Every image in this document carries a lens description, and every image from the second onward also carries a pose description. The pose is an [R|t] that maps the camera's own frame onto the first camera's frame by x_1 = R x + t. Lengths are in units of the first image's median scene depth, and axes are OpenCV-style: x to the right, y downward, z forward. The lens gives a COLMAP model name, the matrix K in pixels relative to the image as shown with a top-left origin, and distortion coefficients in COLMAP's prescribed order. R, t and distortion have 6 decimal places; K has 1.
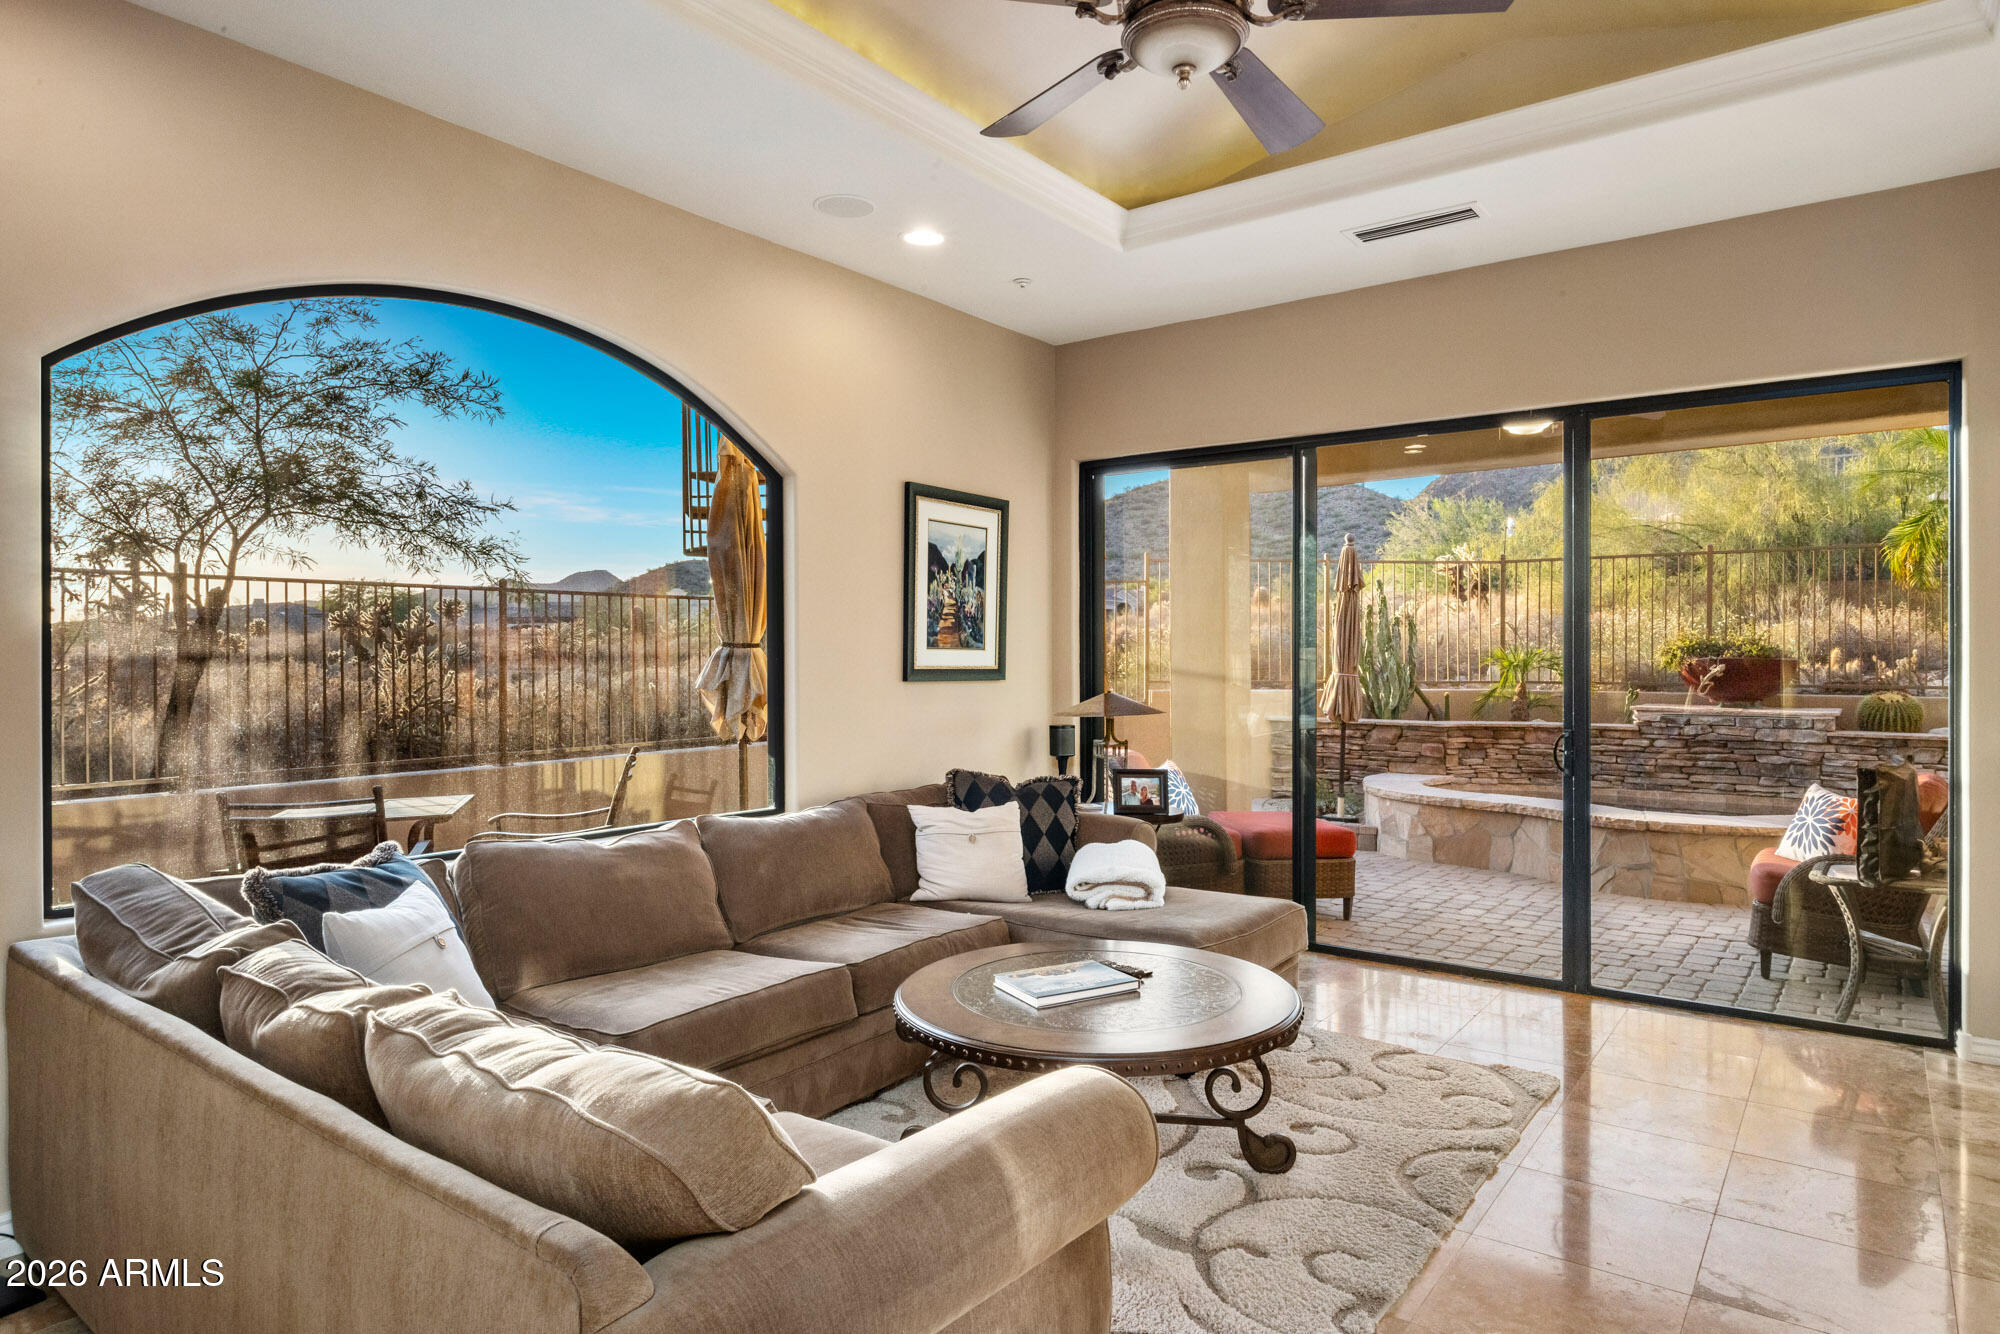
lens RADIAL K [[1169.8, 0, 1005.4], [0, 1169.8, 654.3], [0, 0, 1]] dist [-0.007949, -0.000152]
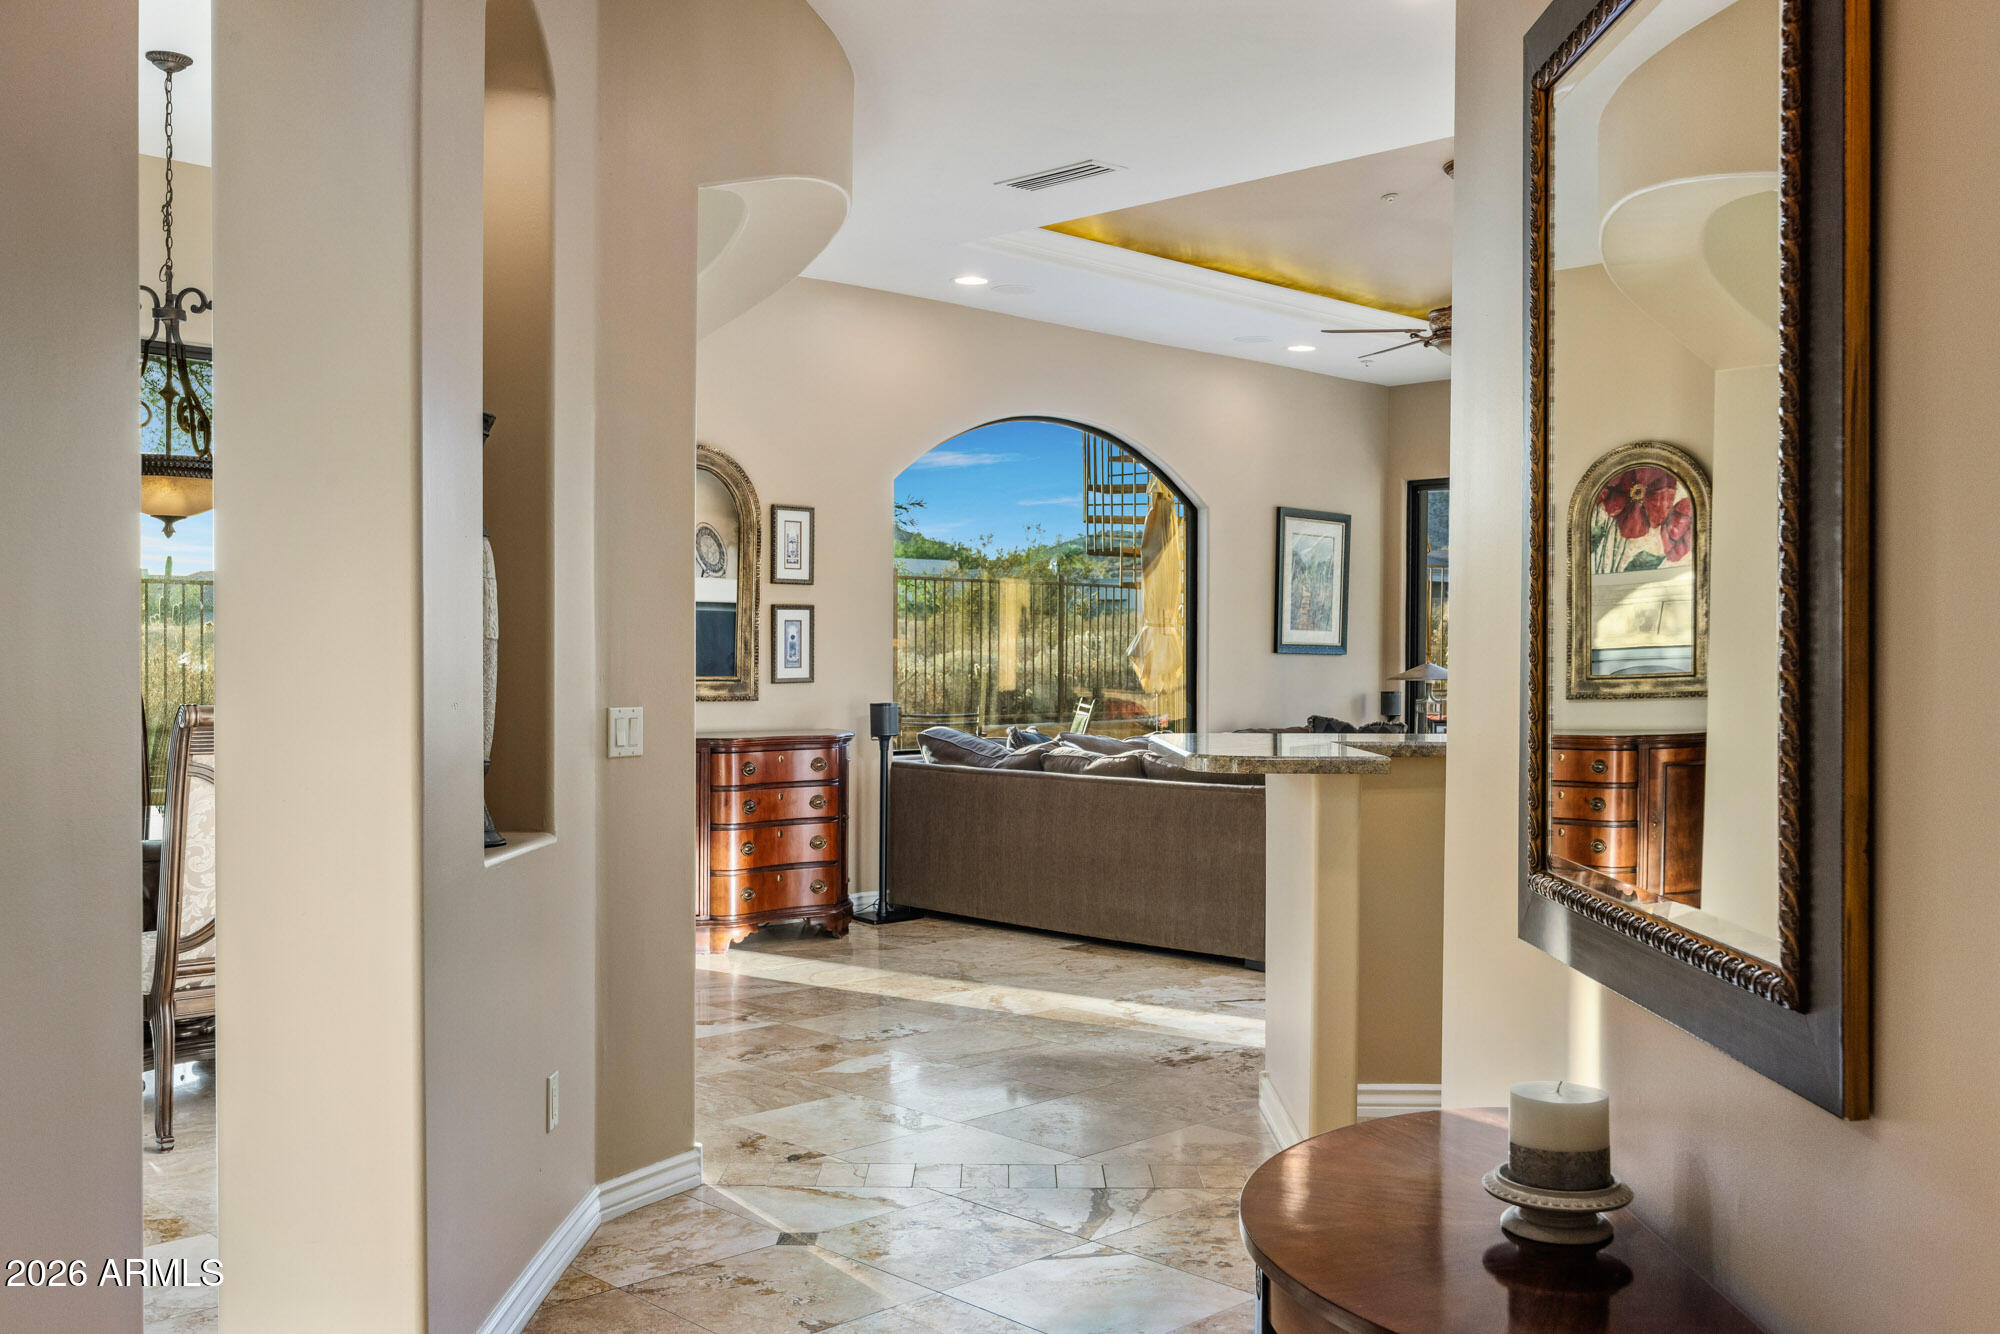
lens RADIAL K [[1830.7, 0, 1000.0], [0, 1830.7, 667.0], [0, 0, 1]] dist [-0.001745, 0.006626]
pose [[0.988314, 0.010948, -0.152036, -0.074141], [-0.009532, 0.999904, 0.010040, 0.020085], [0.152132, -0.008474, 0.988324, -1.102287]]
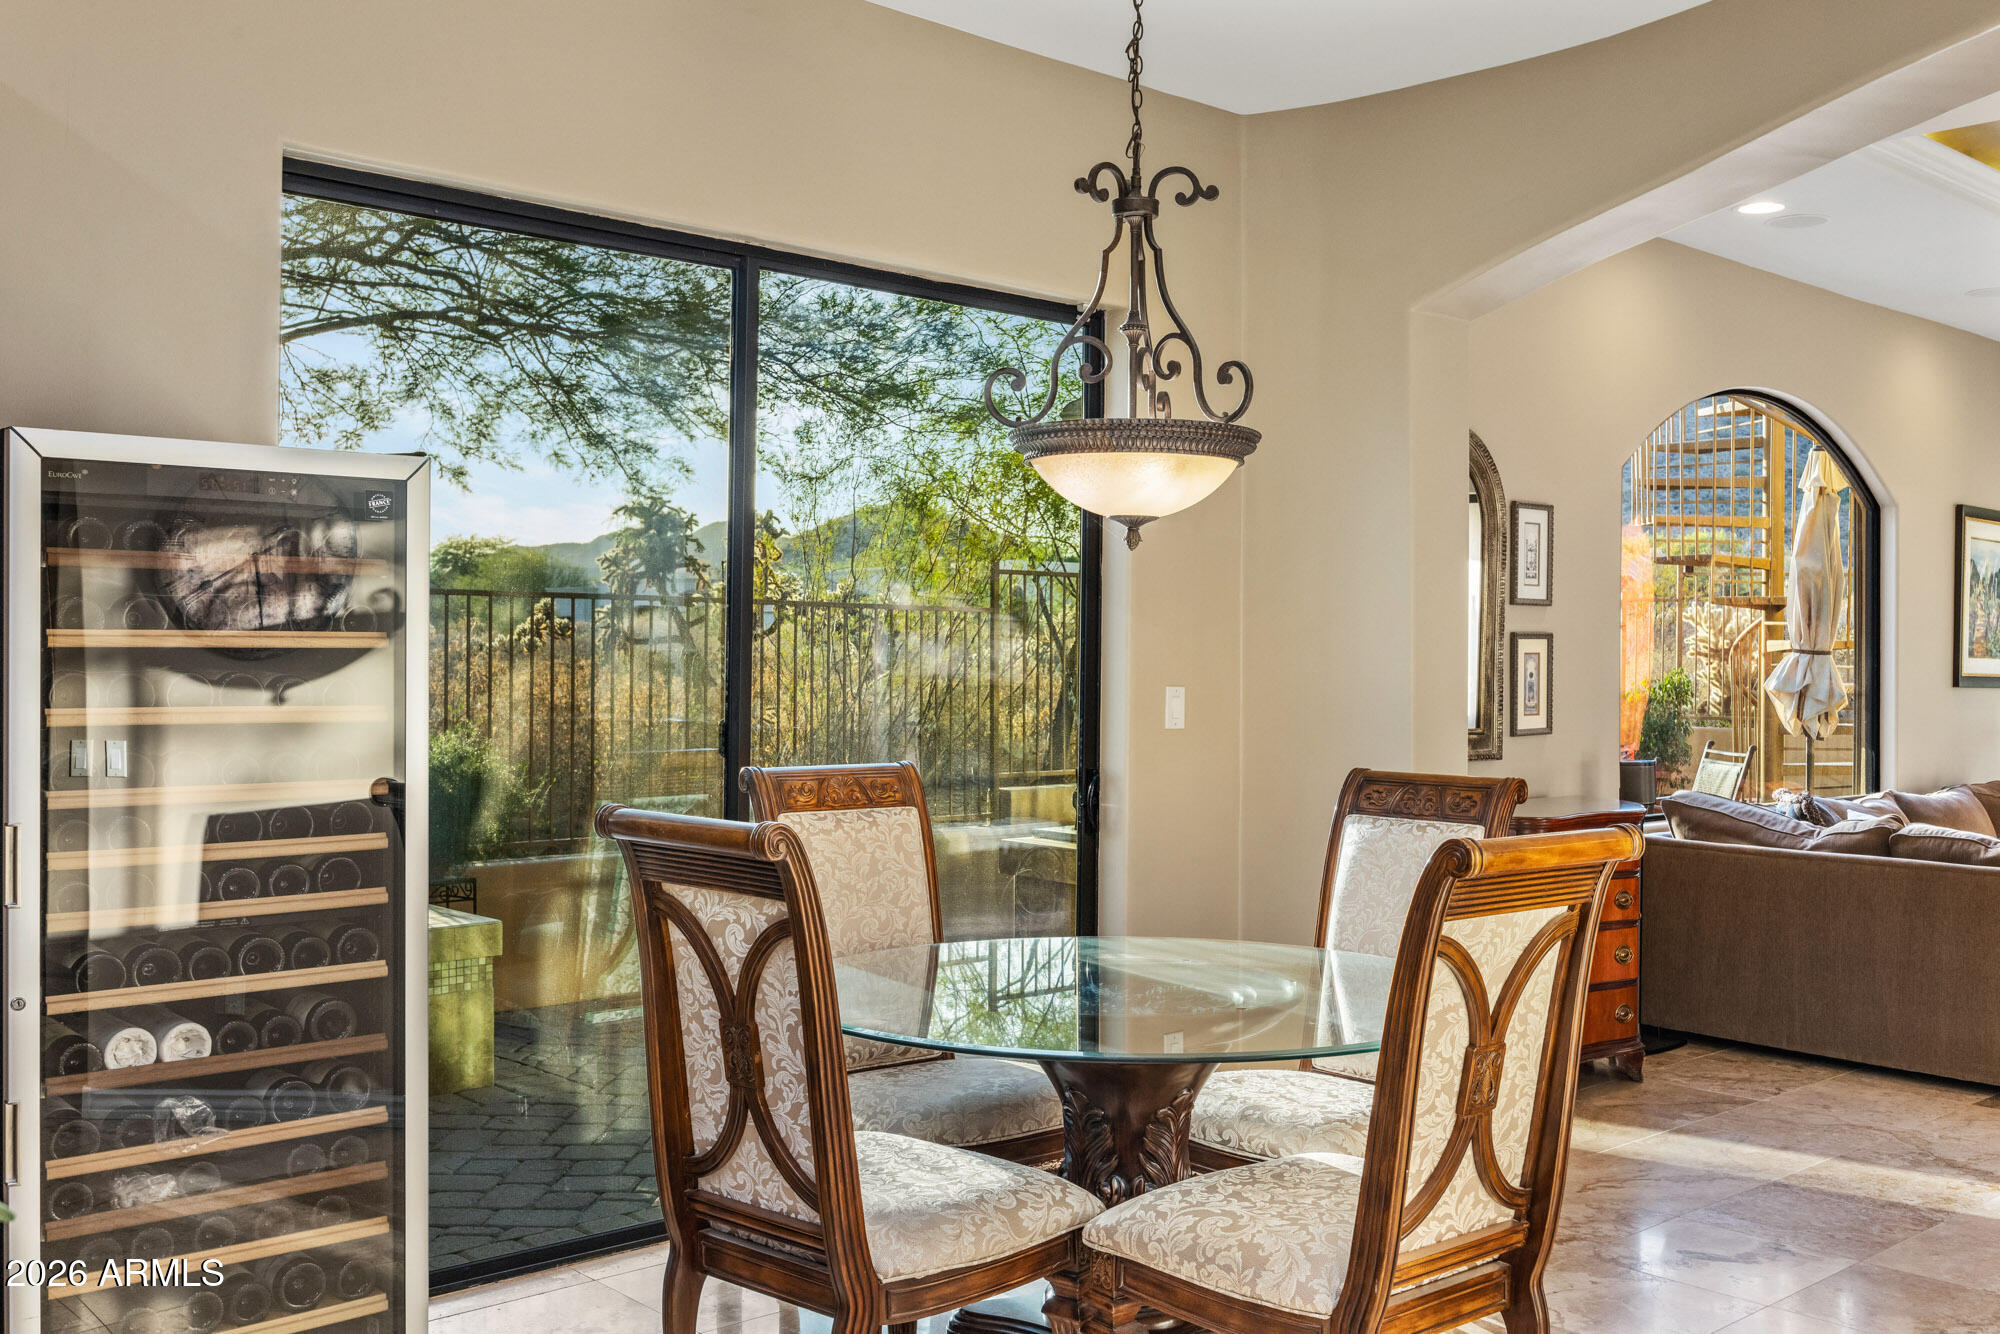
lens RADIAL K [[1901.9, 0, 1000.2], [0, 1901.9, 646.5], [0, 0, 1]] dist [-0.010595, -0.000554]
pose [[0.981118, 0.010830, -0.193105, -0.587795], [-0.011787, 0.999923, -0.003804, 0.002128], [0.193049, 0.006008, 0.981171, -0.860116]]
